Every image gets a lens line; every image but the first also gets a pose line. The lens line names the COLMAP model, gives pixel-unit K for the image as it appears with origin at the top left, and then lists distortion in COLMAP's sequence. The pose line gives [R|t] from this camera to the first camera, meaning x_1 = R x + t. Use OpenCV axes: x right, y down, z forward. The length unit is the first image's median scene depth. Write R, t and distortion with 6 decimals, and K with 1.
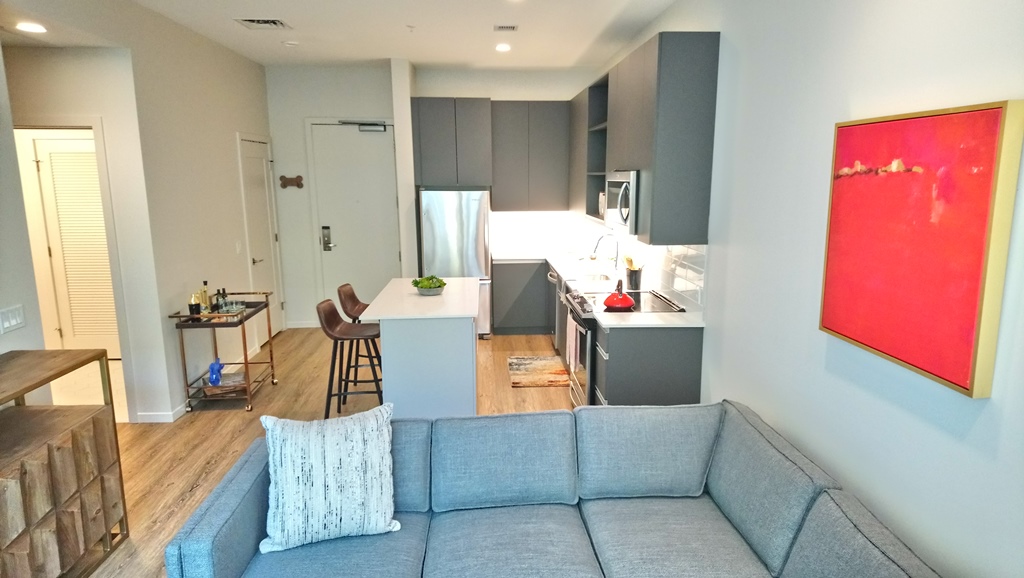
lens RADIAL K [[641.0, 0, 531.5], [0, 641.0, 295.9], [0, 0, 1]] dist [0.069313, -0.078931]
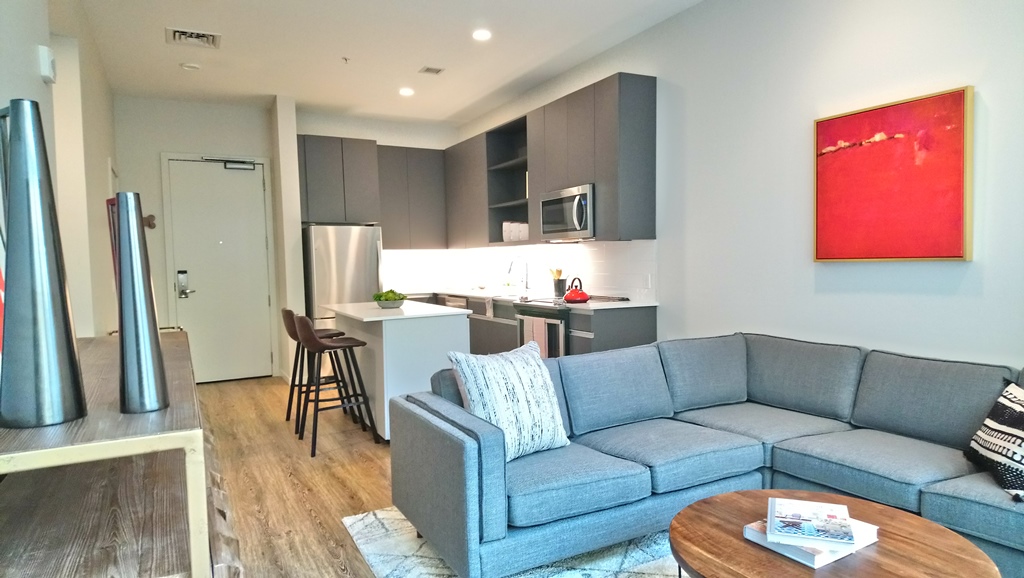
lens RADIAL K [[641.0, 0, 531.5], [0, 641.0, 295.9], [0, 0, 1]] dist [0.069313, -0.078931]
pose [[0.906083, -0.041716, 0.421038, -0.762879], [0.100869, 0.987732, -0.119209, 0.244839], [-0.410900, 0.150483, 0.899175, -0.020211]]
